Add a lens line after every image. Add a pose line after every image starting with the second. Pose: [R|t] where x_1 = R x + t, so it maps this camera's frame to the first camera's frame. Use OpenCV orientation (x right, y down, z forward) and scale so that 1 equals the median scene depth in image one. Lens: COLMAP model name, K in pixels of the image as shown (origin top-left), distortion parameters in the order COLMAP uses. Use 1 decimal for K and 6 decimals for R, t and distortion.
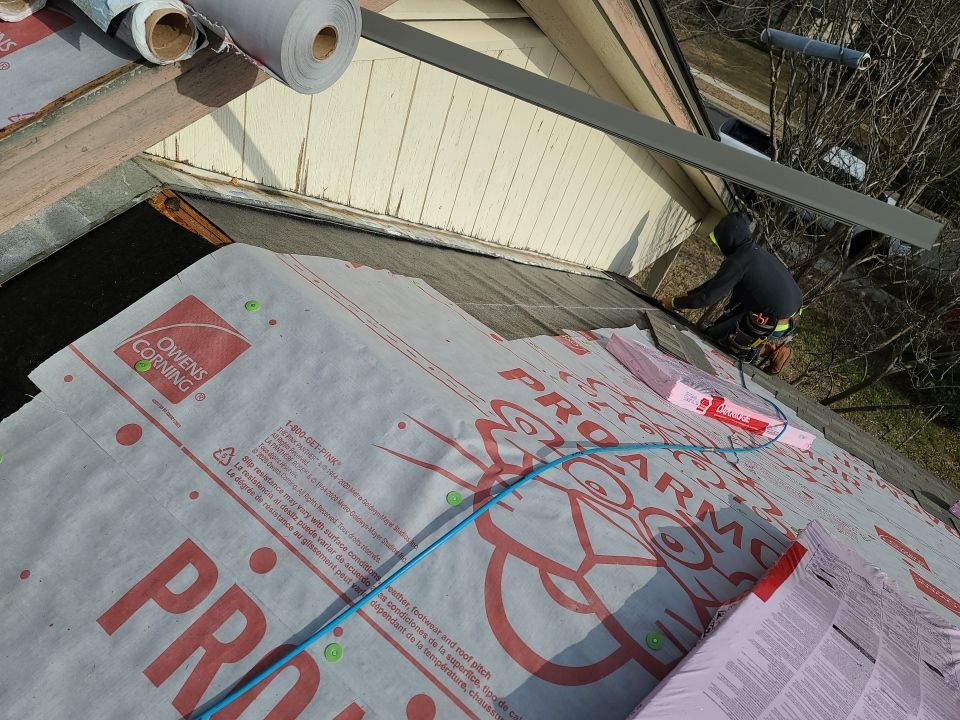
lens RADIAL K [[704.8, 0, 480.0], [0, 704.8, 360.0], [0, 0, 1]] dist [0.077178, -0.063239]
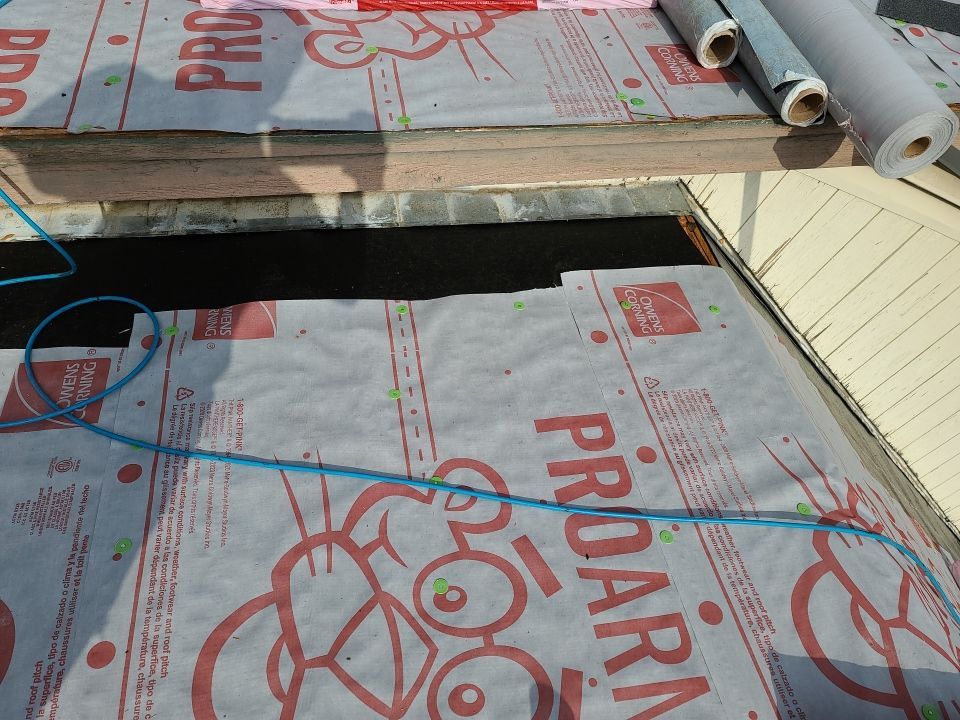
lens RADIAL K [[704.8, 0, 480.0], [0, 704.8, 360.0], [0, 0, 1]] dist [0.077178, -0.063239]
pose [[0.766436, 0.487563, -0.418160, -0.076273], [-0.560293, 0.825813, -0.064072, 0.387081], [0.314083, 0.283400, 0.906111, -0.330893]]
